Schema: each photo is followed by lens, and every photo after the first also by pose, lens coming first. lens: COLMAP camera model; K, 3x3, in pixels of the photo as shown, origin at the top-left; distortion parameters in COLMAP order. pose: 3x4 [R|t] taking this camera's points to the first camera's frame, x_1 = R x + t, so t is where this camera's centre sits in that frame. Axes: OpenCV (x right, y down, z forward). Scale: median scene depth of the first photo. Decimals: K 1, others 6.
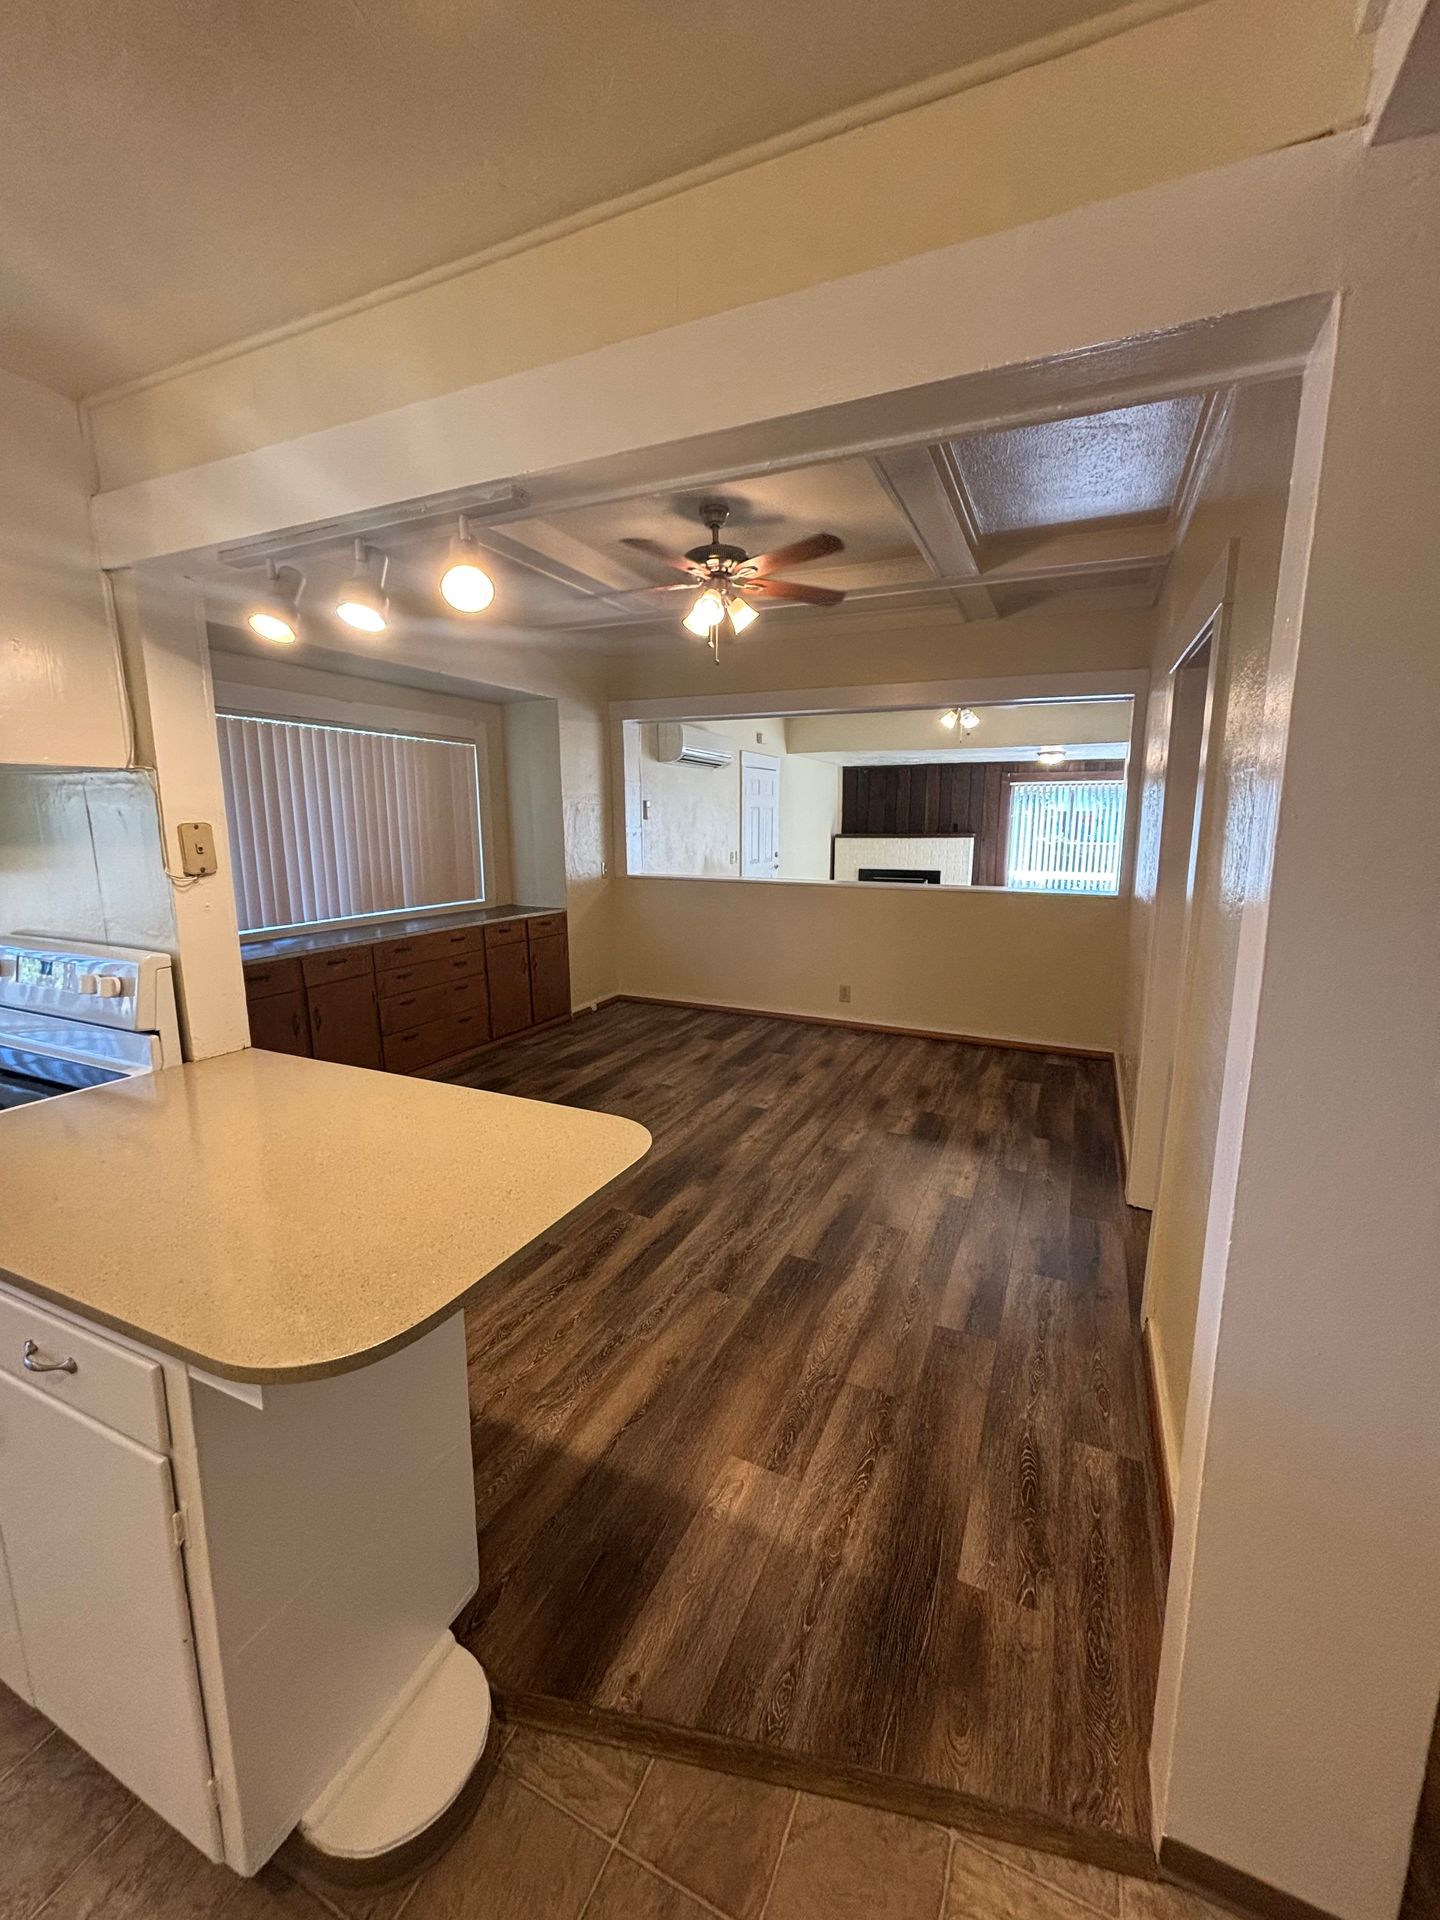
lens RADIAL K [[767.4, 0, 720.0], [0, 767.4, 960.0], [0, 0, 1]] dist [-0.004569, 0.000099]
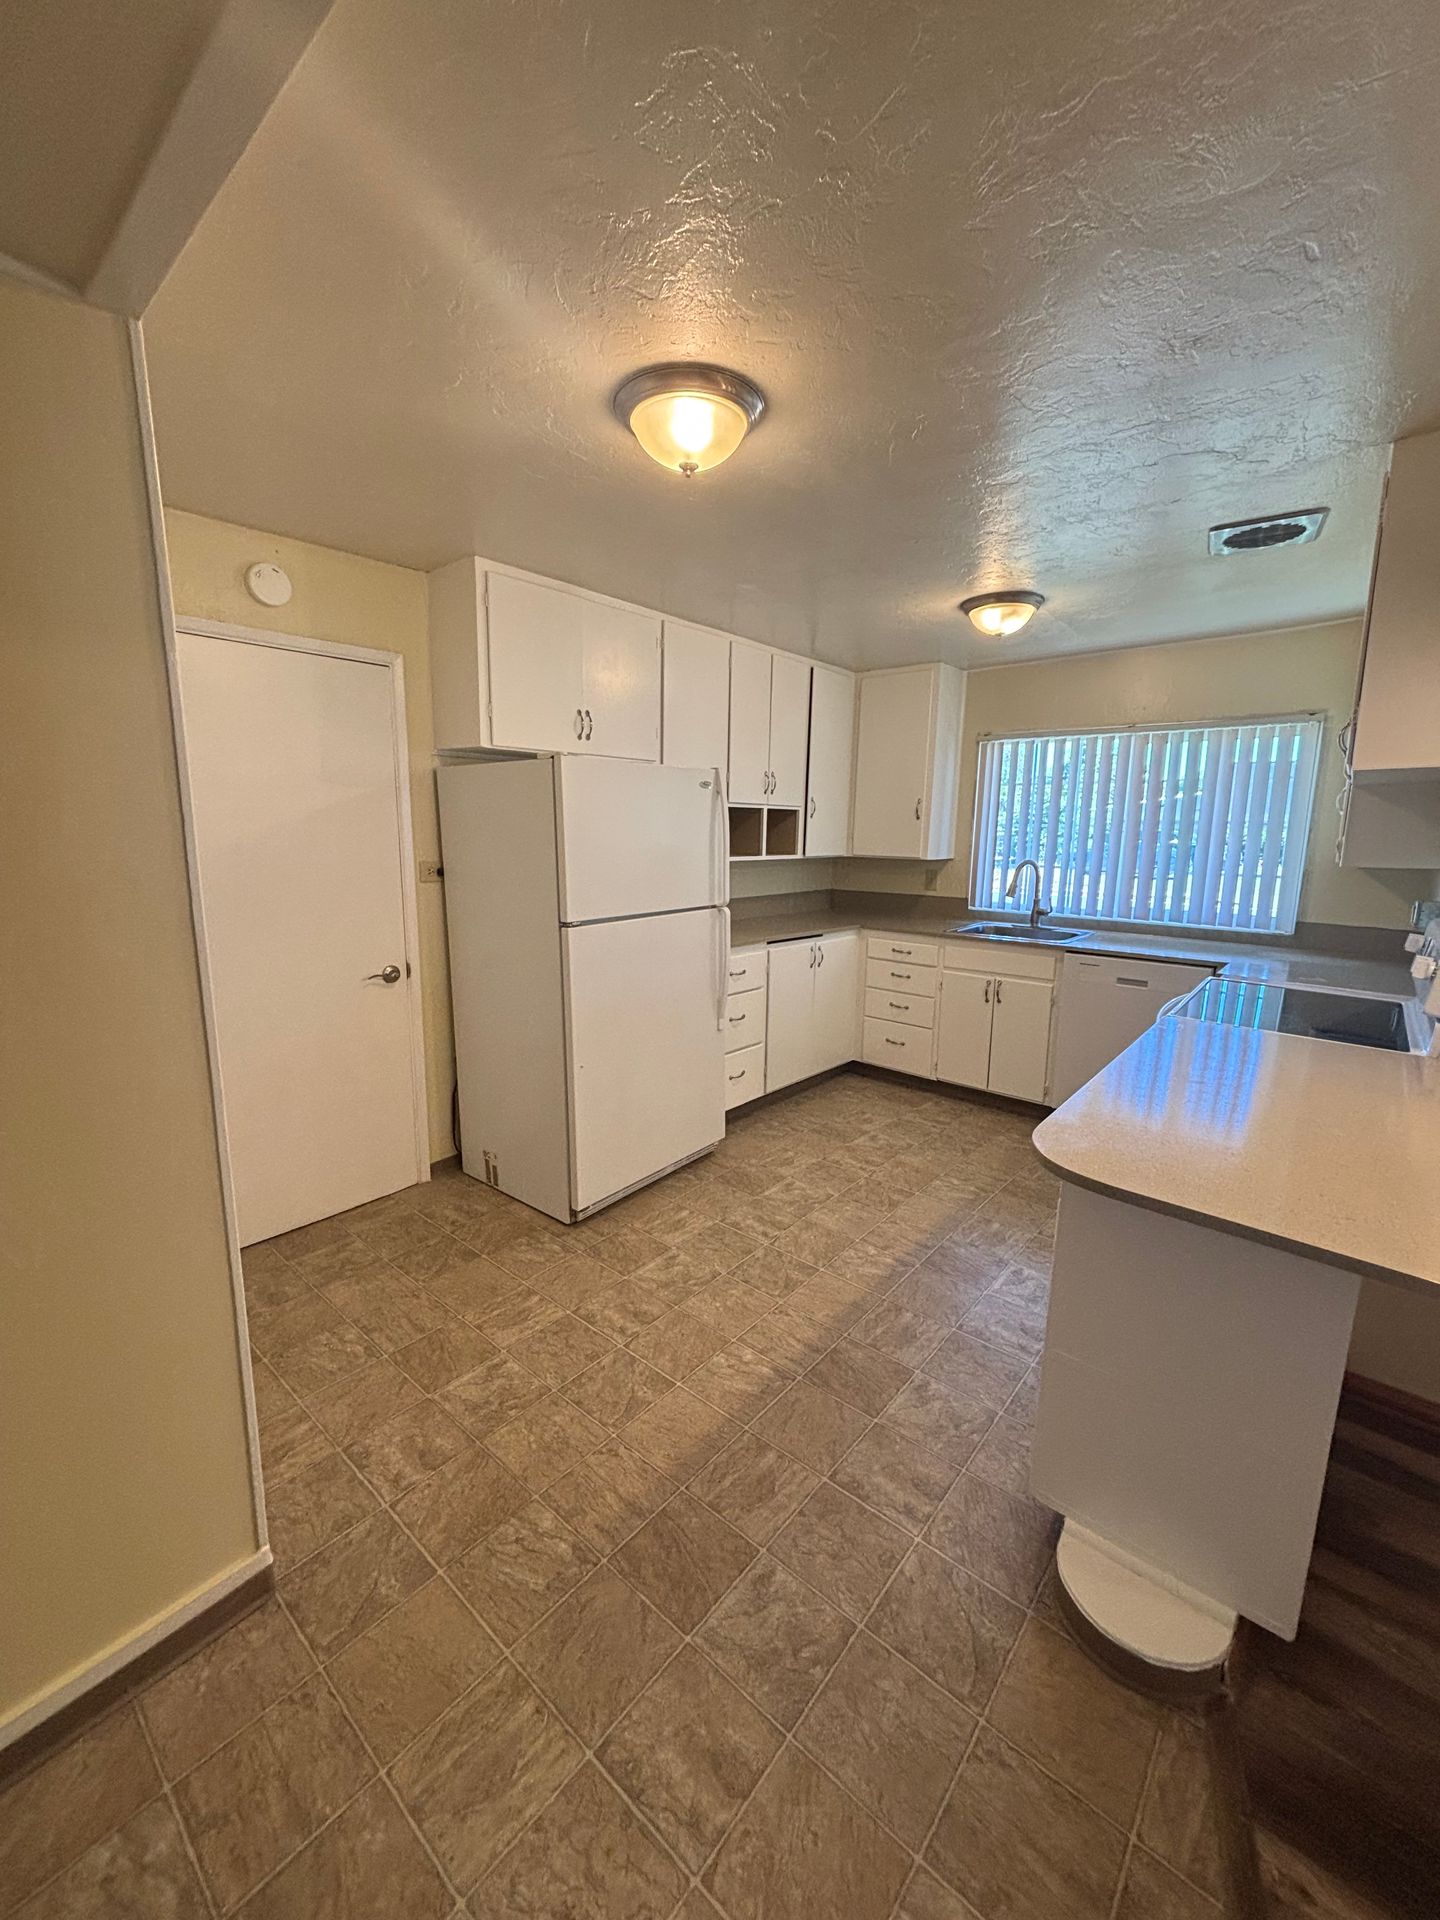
lens RADIAL K [[767.4, 0, 720.0], [0, 767.4, 960.0], [0, 0, 1]] dist [-0.004569, 0.000099]
pose [[-0.273376, 0.164479, -0.947741, 0.187213], [-0.182369, 0.958540, 0.218958, -0.011395], [0.944461, 0.232697, -0.232046, 0.114890]]
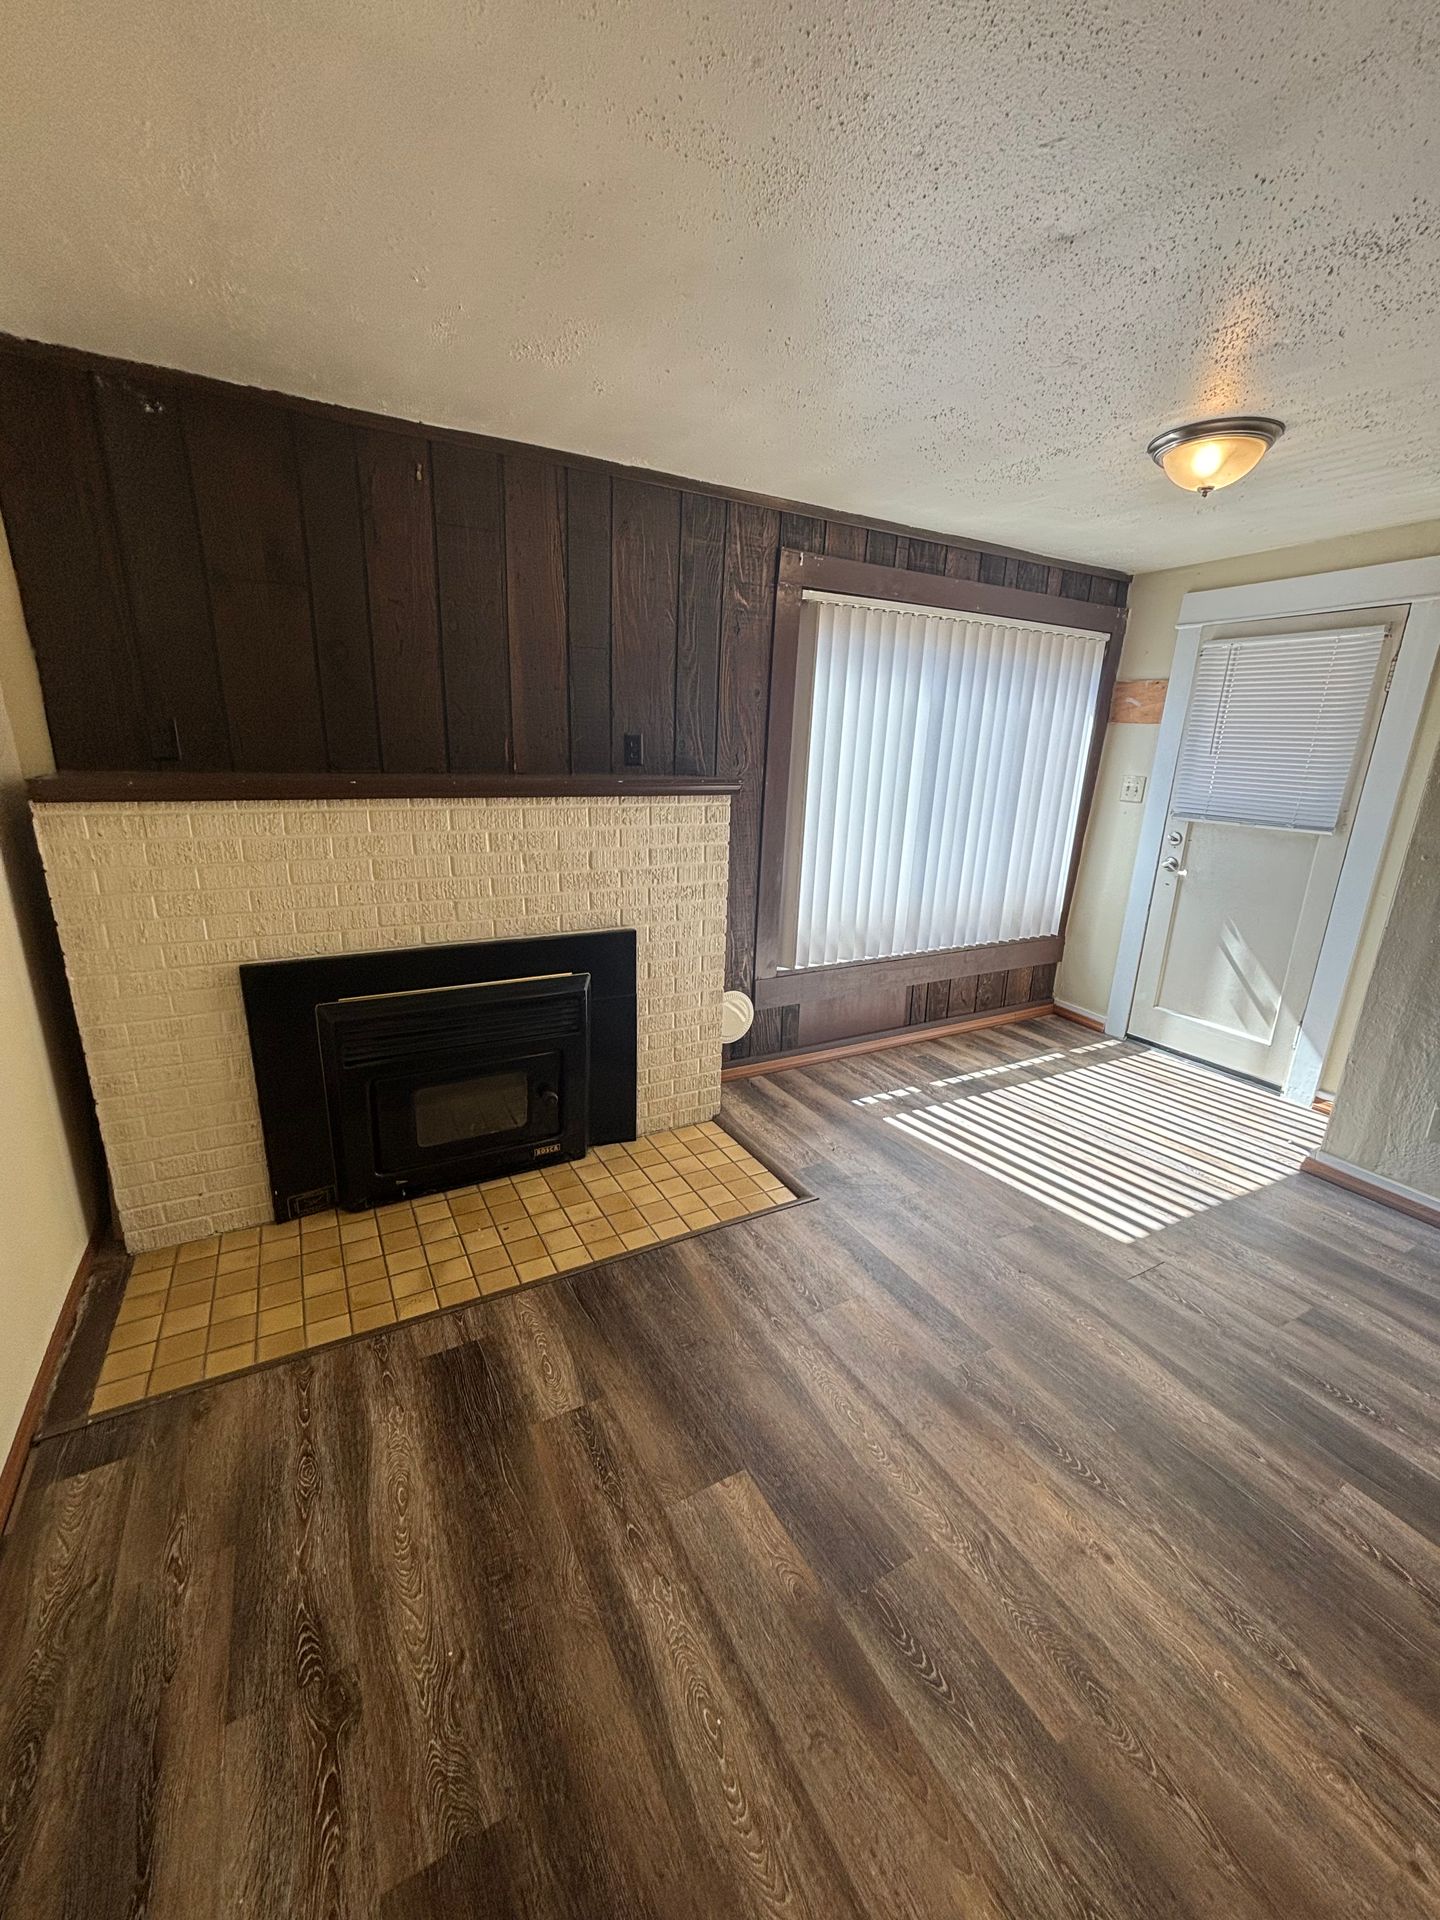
lens RADIAL K [[774.5, 0, 715.5], [0, 774.5, 955.5], [0, 0, 1]] dist [0.000078, -0.000179]
pose [[0.593358, -0.196987, 0.780463, 0.252135], [0.098660, 0.980080, 0.172362, -0.347889], [-0.798870, -0.025272, 0.600973, 1.934314]]
